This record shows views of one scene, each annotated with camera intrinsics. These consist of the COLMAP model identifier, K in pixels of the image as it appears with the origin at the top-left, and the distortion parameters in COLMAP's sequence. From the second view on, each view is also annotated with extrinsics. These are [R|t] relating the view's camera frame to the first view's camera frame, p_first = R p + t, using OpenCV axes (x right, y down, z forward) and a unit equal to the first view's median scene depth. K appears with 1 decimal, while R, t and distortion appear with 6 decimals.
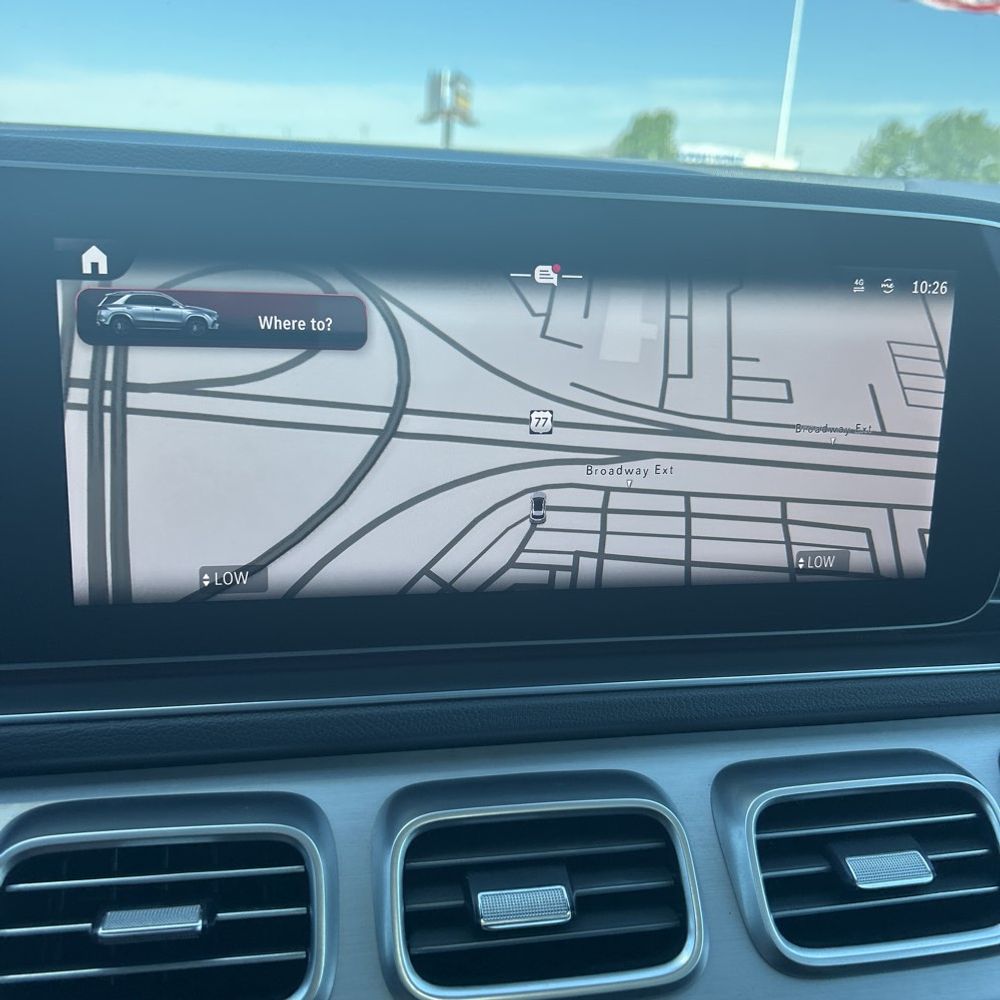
lens RADIAL K [[1012.9, 0, 495.8], [0, 1012.9, 500.0], [0, 0, 1]] dist [0.105670, -0.303221]
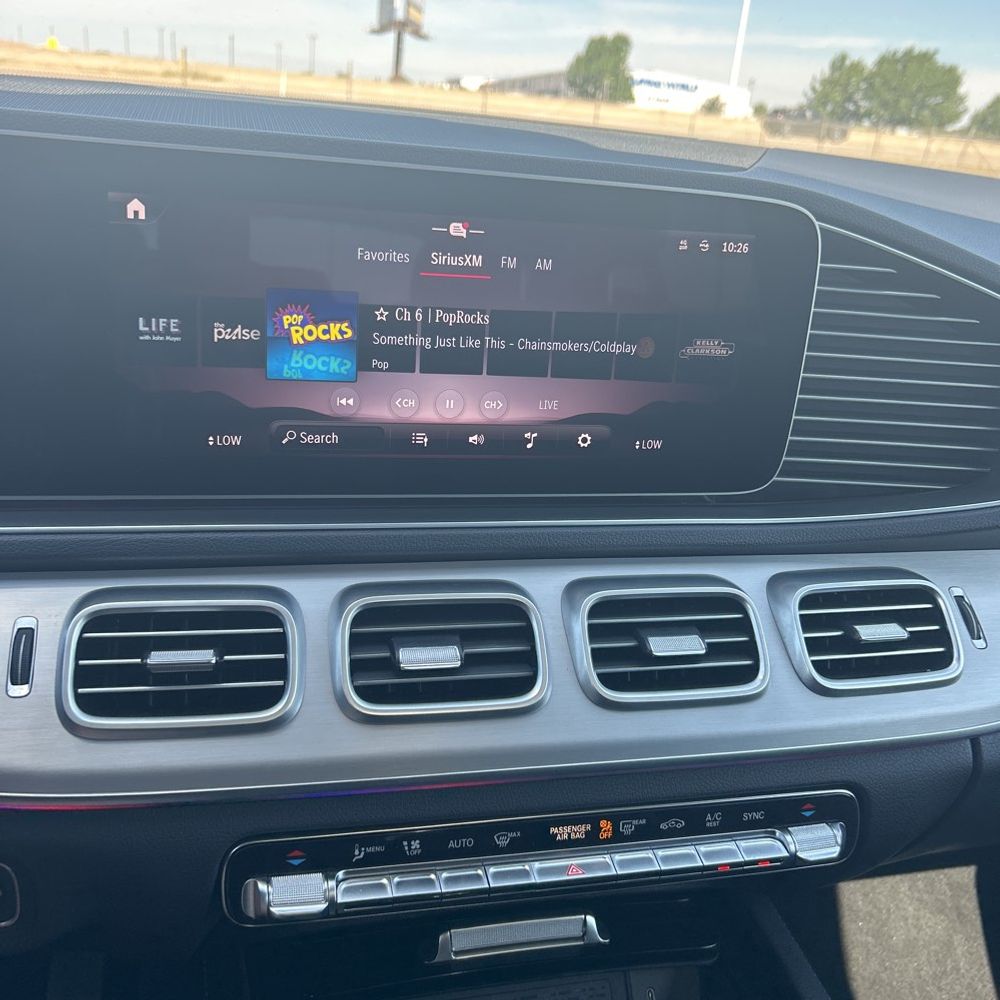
lens RADIAL K [[1012.9, 0, 495.8], [0, 1012.9, 500.0], [0, 0, 1]] dist [0.105670, -0.303221]
pose [[0.998168, 0.023282, 0.055839, 0.034118], [-0.027346, 0.996945, 0.073163, 0.048908], [-0.053965, -0.074556, 0.995756, -0.458448]]
